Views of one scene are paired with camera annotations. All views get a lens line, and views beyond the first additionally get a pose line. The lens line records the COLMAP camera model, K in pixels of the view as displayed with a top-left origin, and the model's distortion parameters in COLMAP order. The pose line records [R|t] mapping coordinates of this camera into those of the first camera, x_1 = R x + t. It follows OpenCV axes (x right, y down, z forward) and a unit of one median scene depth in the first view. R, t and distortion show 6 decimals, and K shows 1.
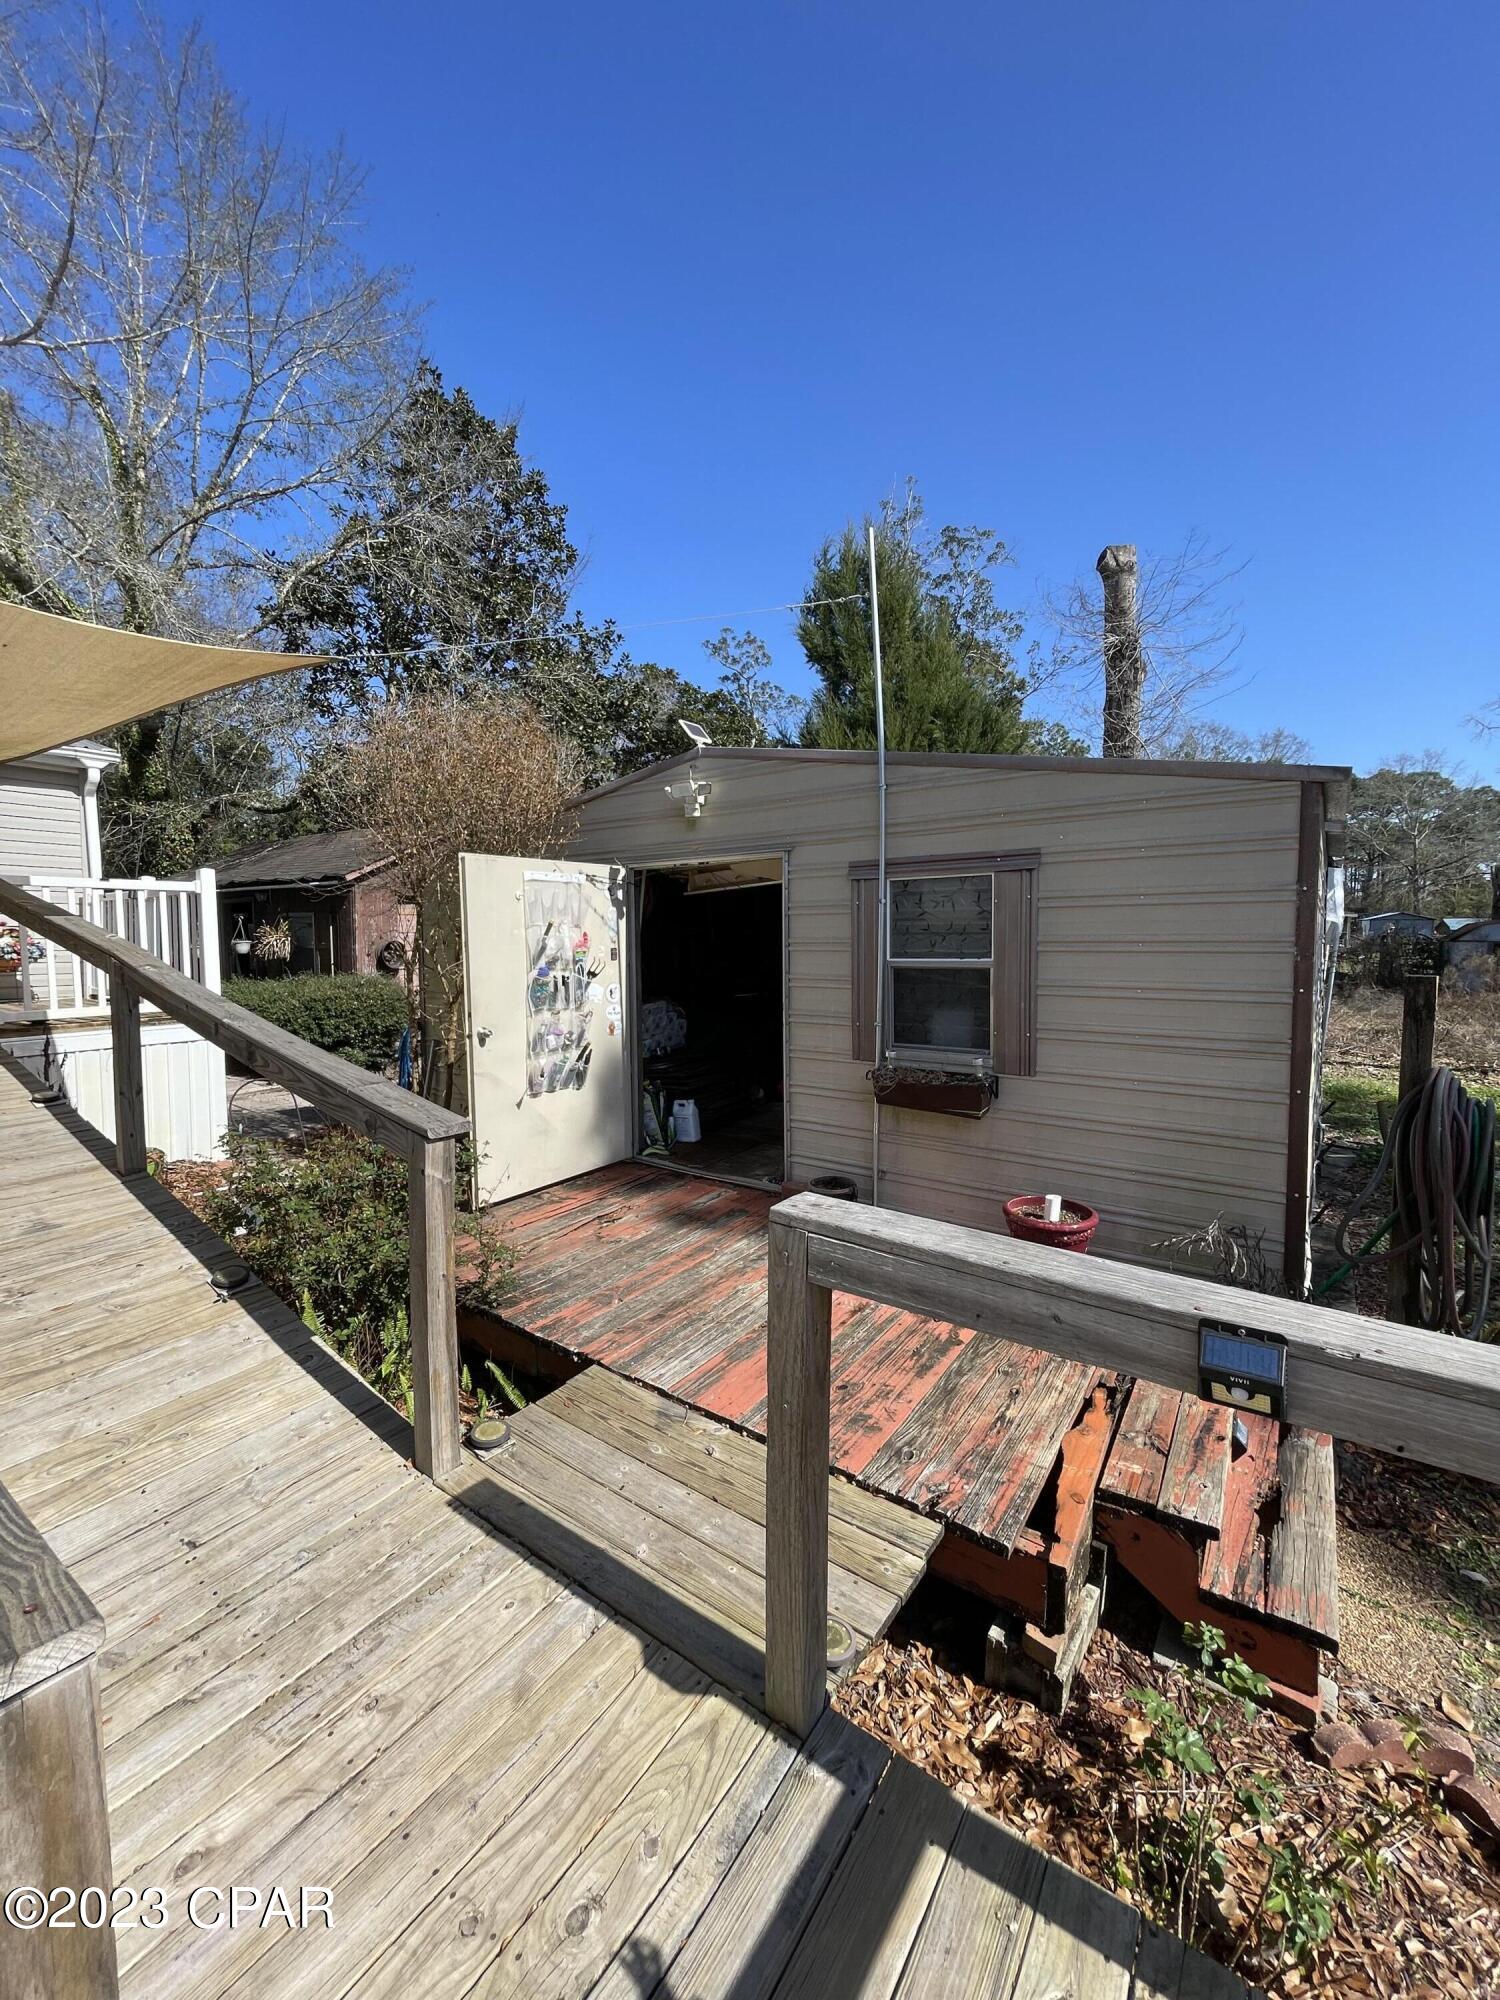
lens RADIAL K [[803.8, 0, 748.8], [0, 803.8, 993.4], [0, 0, 1]] dist [-0.004032, -0.000022]
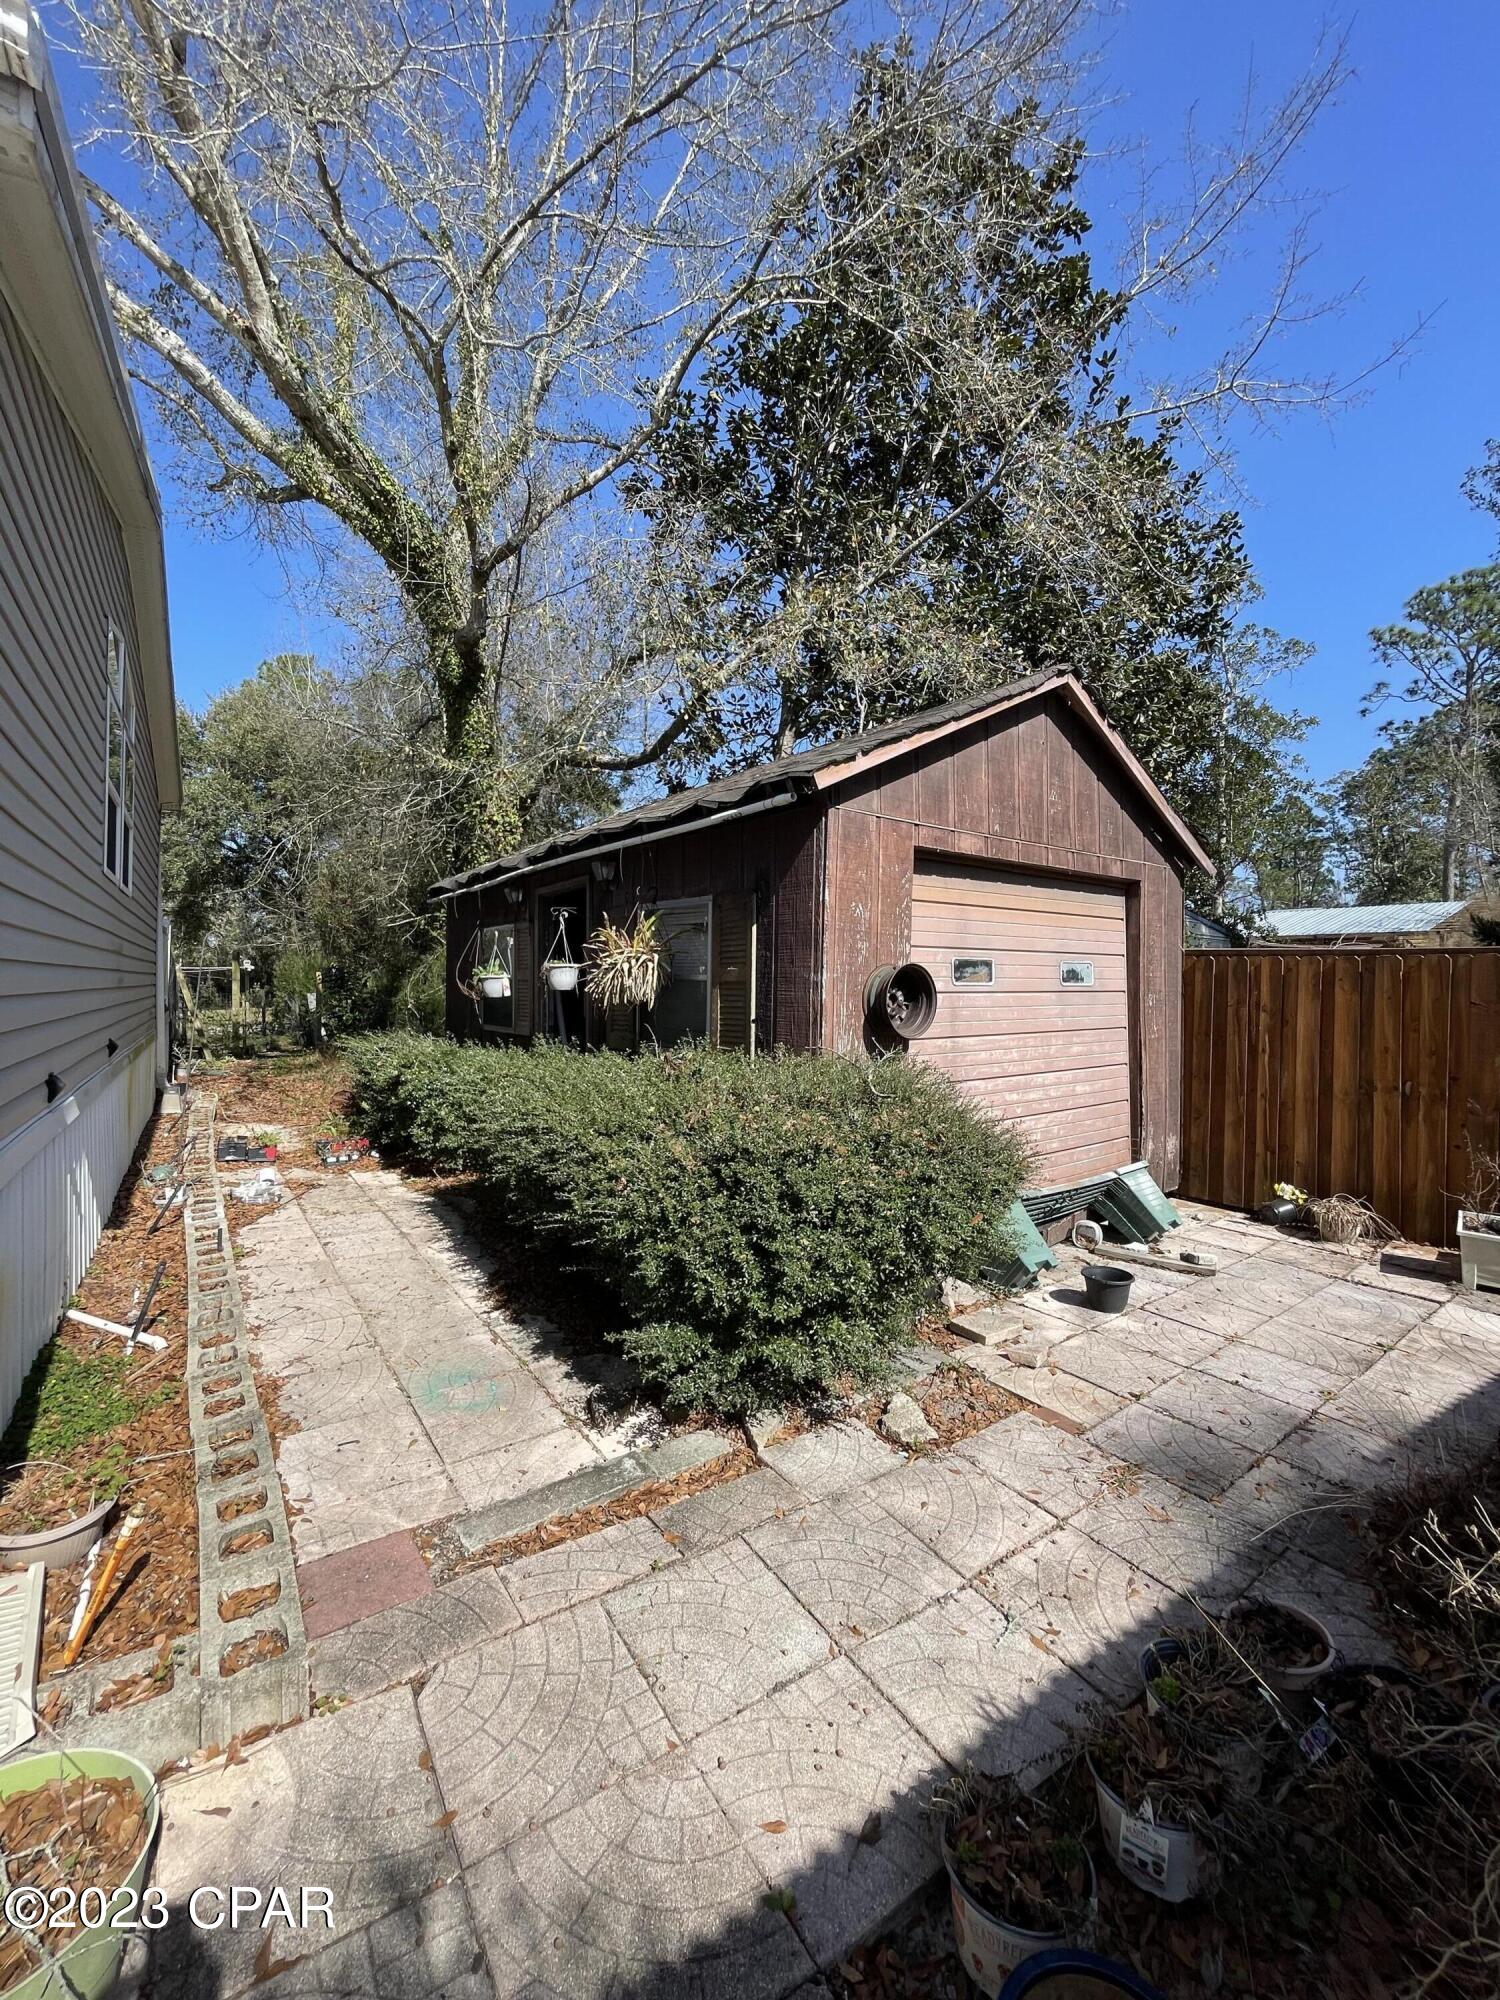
lens RADIAL K [[803.8, 0, 756.0], [0, 803.8, 995.6], [0, 0, 1]] dist [-0.004032, -0.000022]
pose [[0.936342, 0.022561, -0.350364, -0.392555], [-0.043412, 0.997715, -0.051774, -0.029786], [0.348395, 0.063688, 0.935182, 0.653761]]
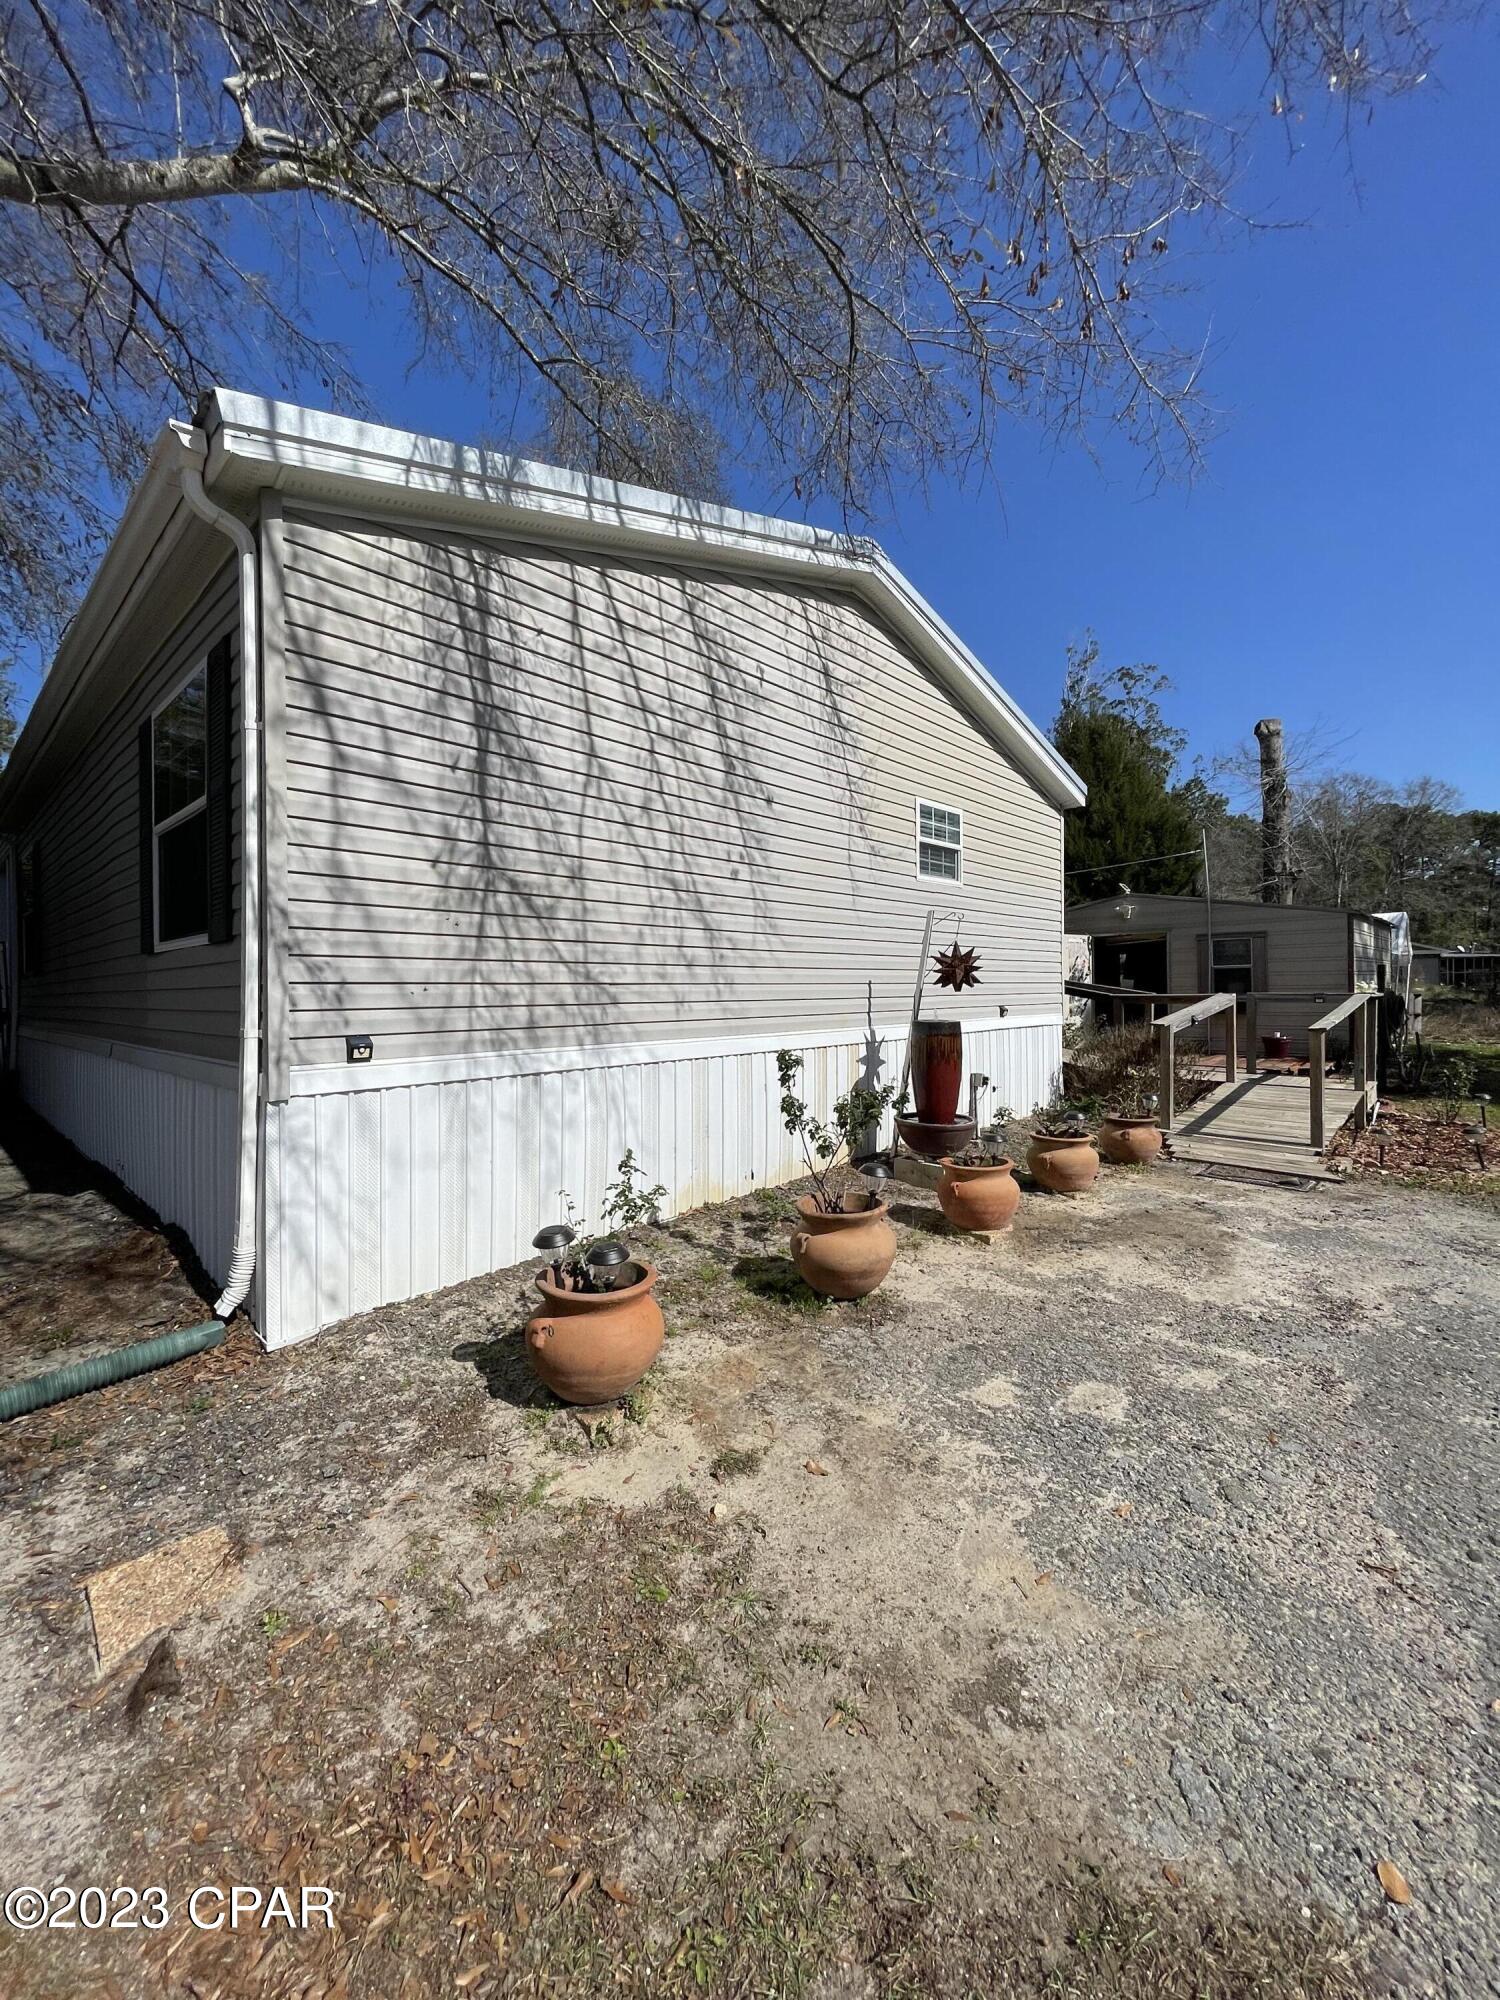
lens RADIAL K [[803.8, 0, 758.0], [0, 803.8, 996.6], [0, 0, 1]] dist [-0.004032, -0.000022]
pose [[0.991797, -0.005001, -0.127722, -0.457201], [-0.002676, 0.998203, -0.059865, 0.103354], [0.127792, 0.059716, 0.990002, -0.888345]]
